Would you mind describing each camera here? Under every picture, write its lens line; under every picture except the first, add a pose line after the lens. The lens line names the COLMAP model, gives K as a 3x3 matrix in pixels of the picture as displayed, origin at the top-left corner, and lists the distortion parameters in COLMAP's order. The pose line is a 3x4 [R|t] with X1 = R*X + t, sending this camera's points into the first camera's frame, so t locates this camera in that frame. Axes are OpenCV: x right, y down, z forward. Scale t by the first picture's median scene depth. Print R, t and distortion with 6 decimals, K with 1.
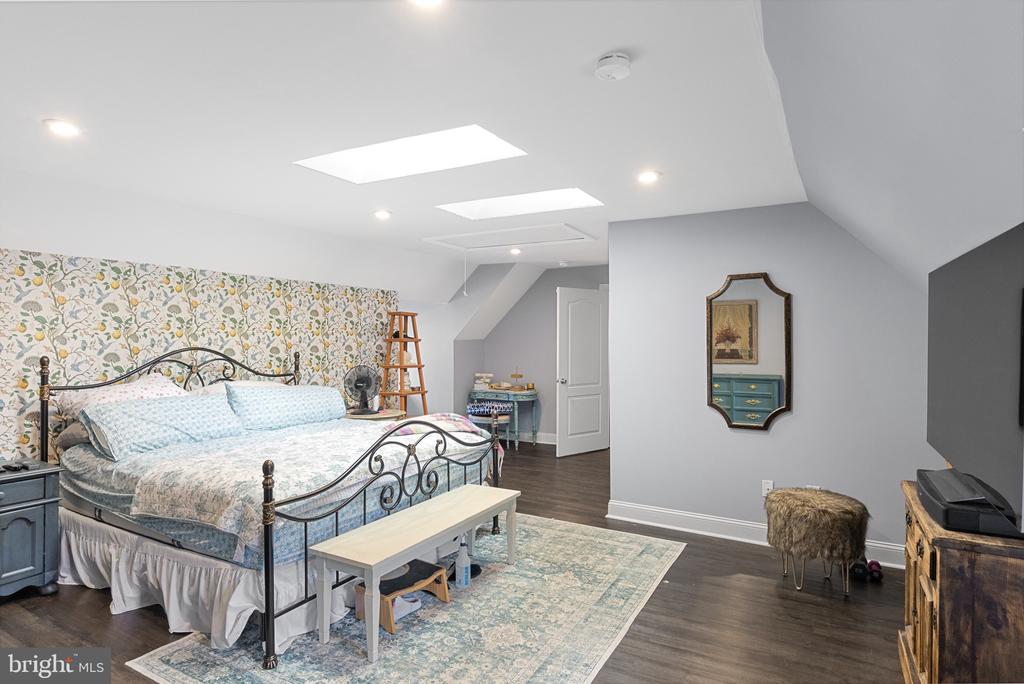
lens RADIAL K [[569.4, 0, 513.2], [0, 569.4, 337.6], [0, 0, 1]] dist [-0.007048, -0.000713]
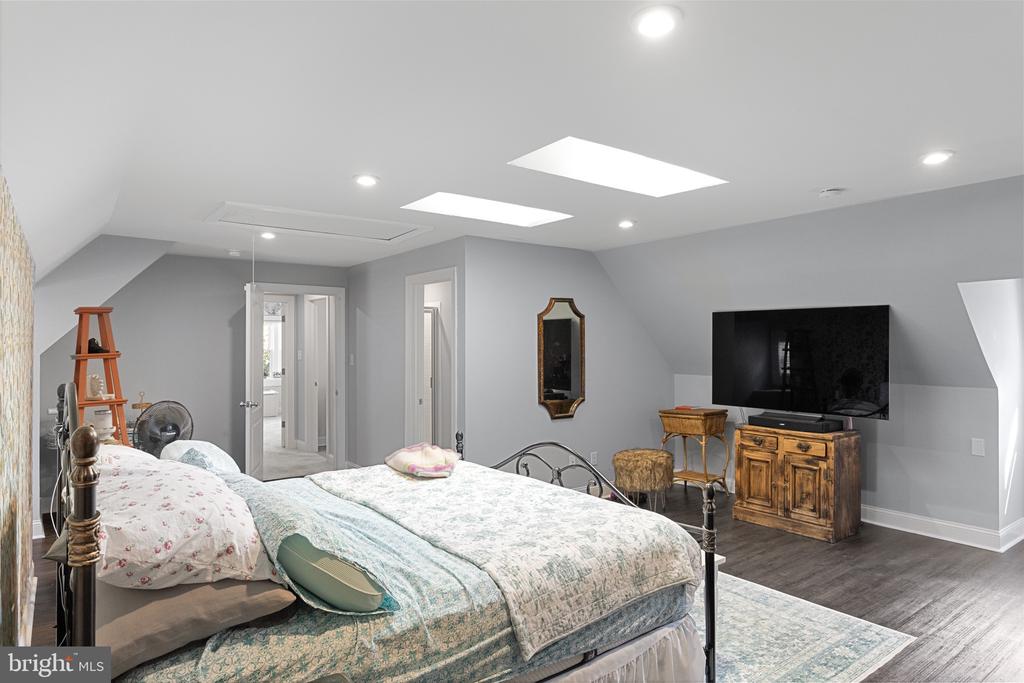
lens RADIAL K [[625.4, 0, 511.6], [0, 625.4, 342.2], [0, 0, 1]] dist [-0.004684, 0.005303]
pose [[0.381805, -0.001055, 0.924242, -1.167989], [0.004098, 0.999991, -0.000551, -0.014427], [-0.924234, 0.003998, 0.381806, 0.701985]]
